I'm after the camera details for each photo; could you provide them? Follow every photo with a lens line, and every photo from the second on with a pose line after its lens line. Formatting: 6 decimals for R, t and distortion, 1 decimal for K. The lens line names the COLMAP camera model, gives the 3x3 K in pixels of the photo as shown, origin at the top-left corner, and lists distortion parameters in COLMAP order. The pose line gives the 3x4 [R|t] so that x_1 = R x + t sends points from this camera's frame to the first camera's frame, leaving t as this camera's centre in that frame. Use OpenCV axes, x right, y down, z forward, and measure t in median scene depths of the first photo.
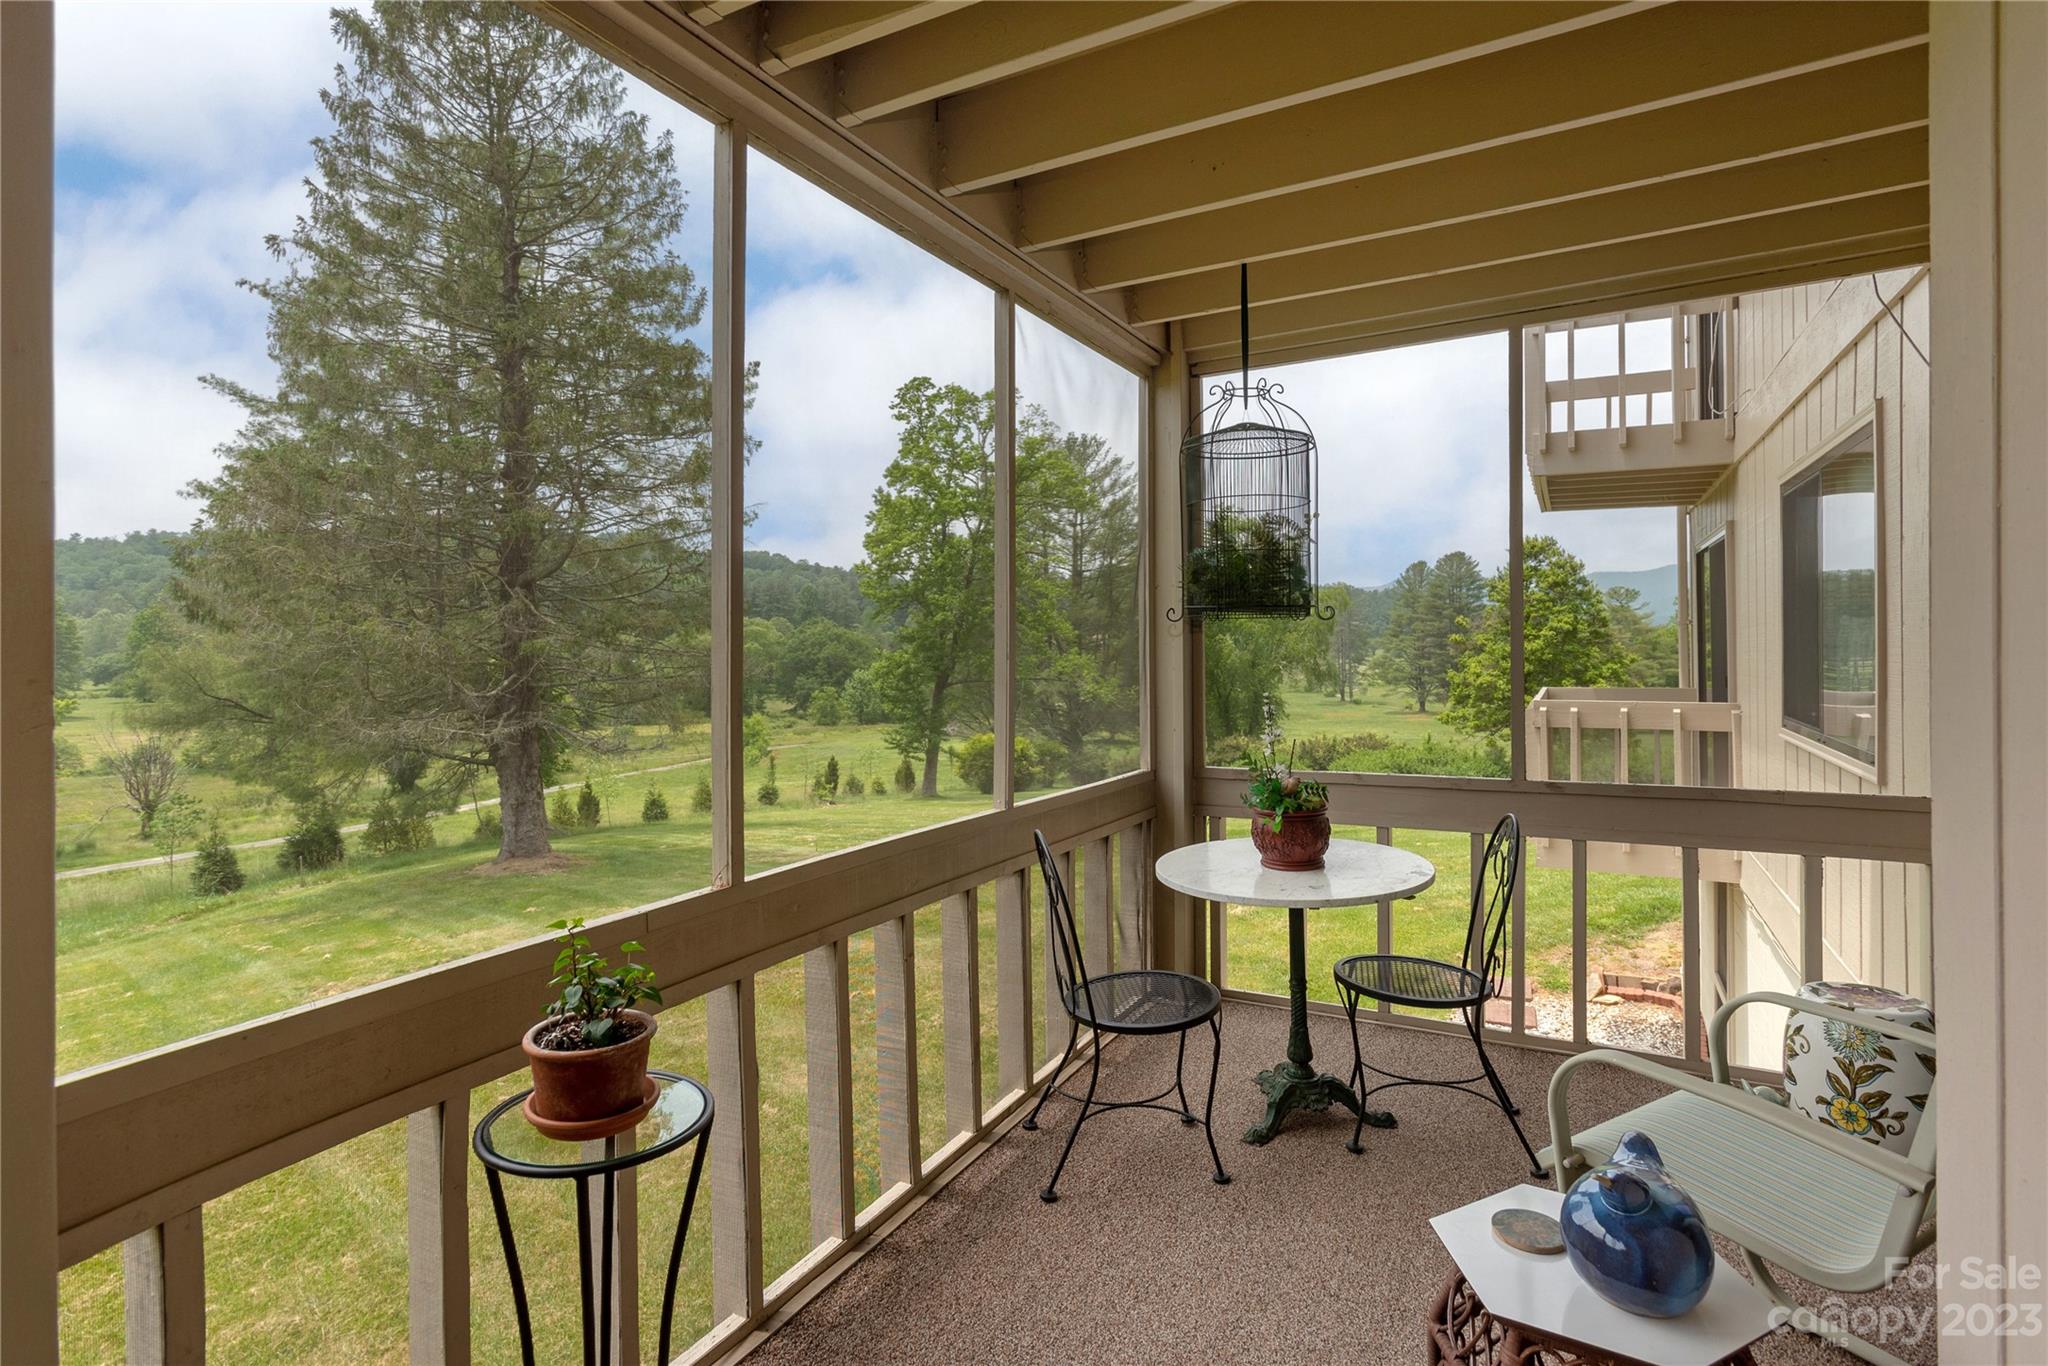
lens RADIAL K [[992.4, 0, 1024.0], [0, 992.4, 673.5], [0, 0, 1]] dist [-0.000443, 0.000342]
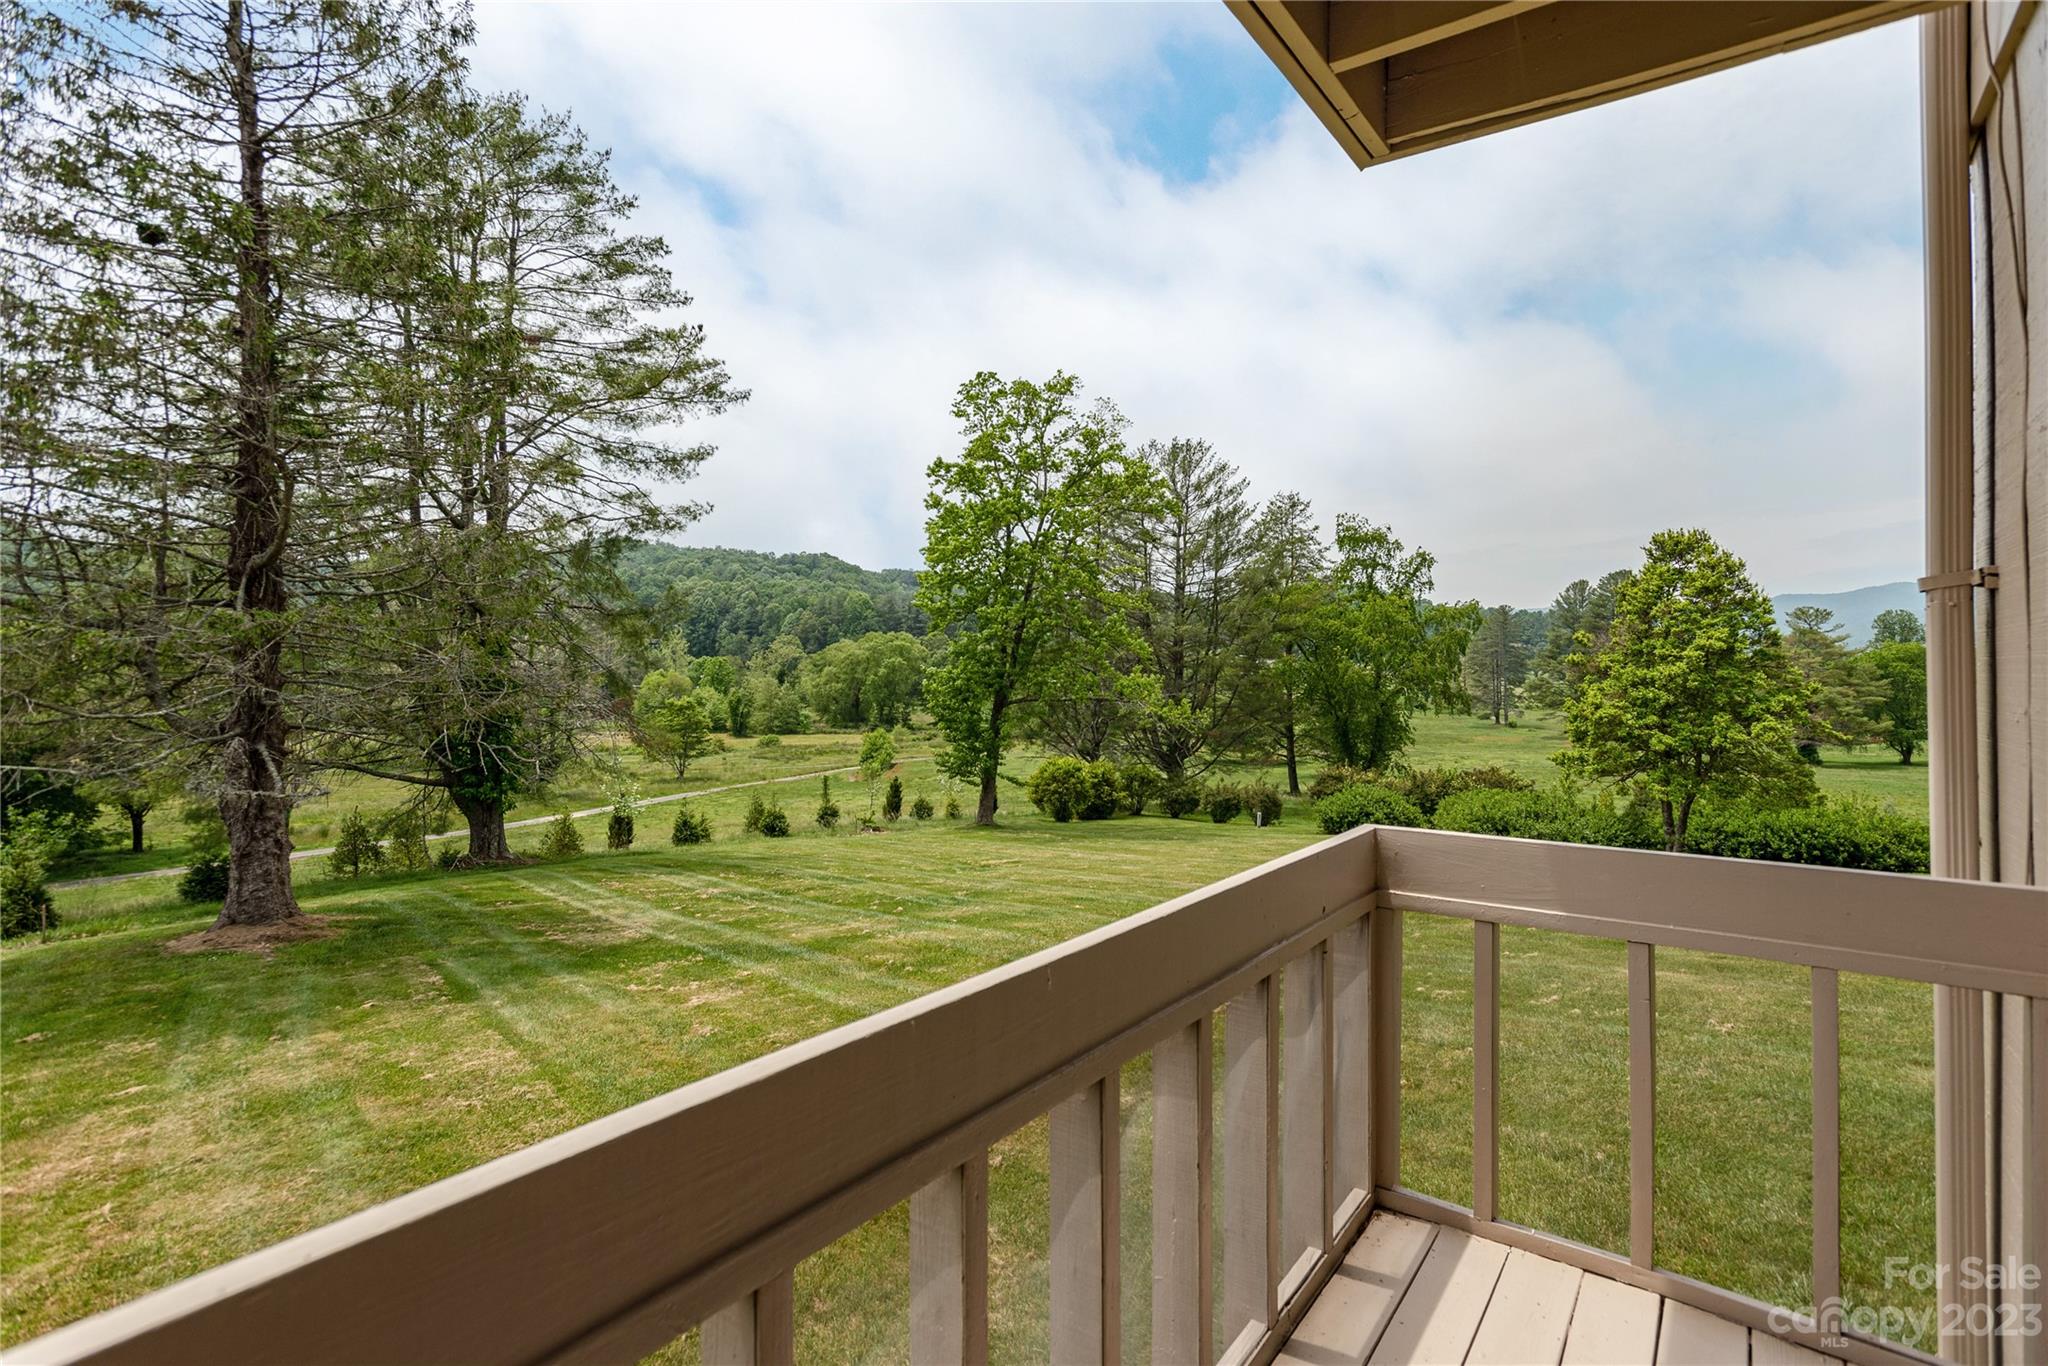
lens RADIAL K [[992.4, 0, 1031.4], [0, 992.4, 672.9], [0, 0, 1]] dist [-0.000443, 0.000342]
pose [[0.992264, 0.013752, -0.123382, 0.058363], [-0.015899, 0.999738, -0.016438, -0.002508], [0.123124, 0.018272, 0.992223, 0.089939]]
